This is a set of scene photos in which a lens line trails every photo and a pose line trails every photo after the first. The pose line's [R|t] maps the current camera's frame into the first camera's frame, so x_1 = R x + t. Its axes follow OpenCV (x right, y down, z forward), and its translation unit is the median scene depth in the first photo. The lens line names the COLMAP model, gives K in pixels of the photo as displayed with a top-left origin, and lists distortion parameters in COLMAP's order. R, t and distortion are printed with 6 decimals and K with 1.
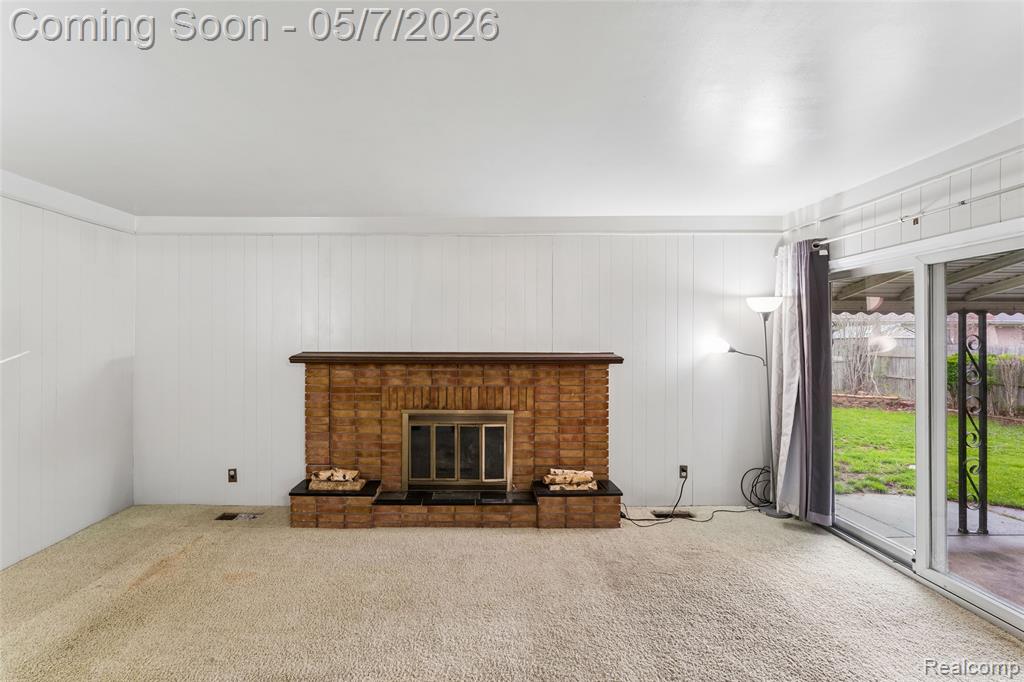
lens RADIAL K [[441.2, 0, 488.0], [0, 441.2, 341.3], [0, 0, 1]] dist [-0.000426, 0.000055]
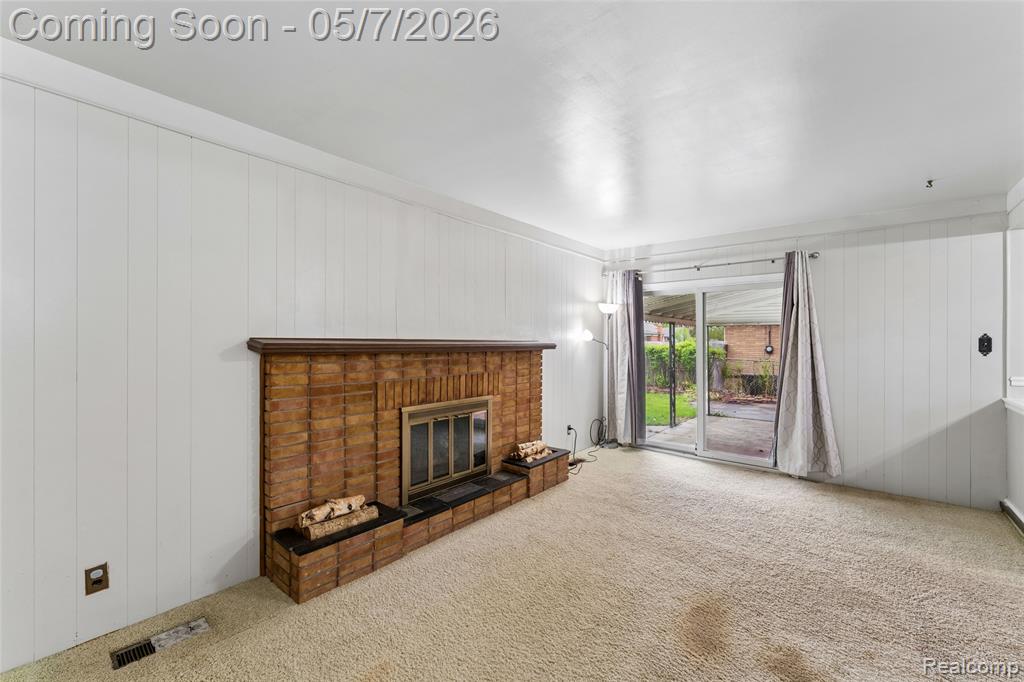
lens RADIAL K [[415.2, 0, 512.0], [0, 415.2, 341.0], [0, 0, 1]] dist [-0.001096, 0.000136]
pose [[0.645633, 0.002350, 0.763644, -0.652497], [-0.003649, 0.999993, 0.000007, 0.028089], [-0.763639, -0.002791, 0.645637, 0.332719]]
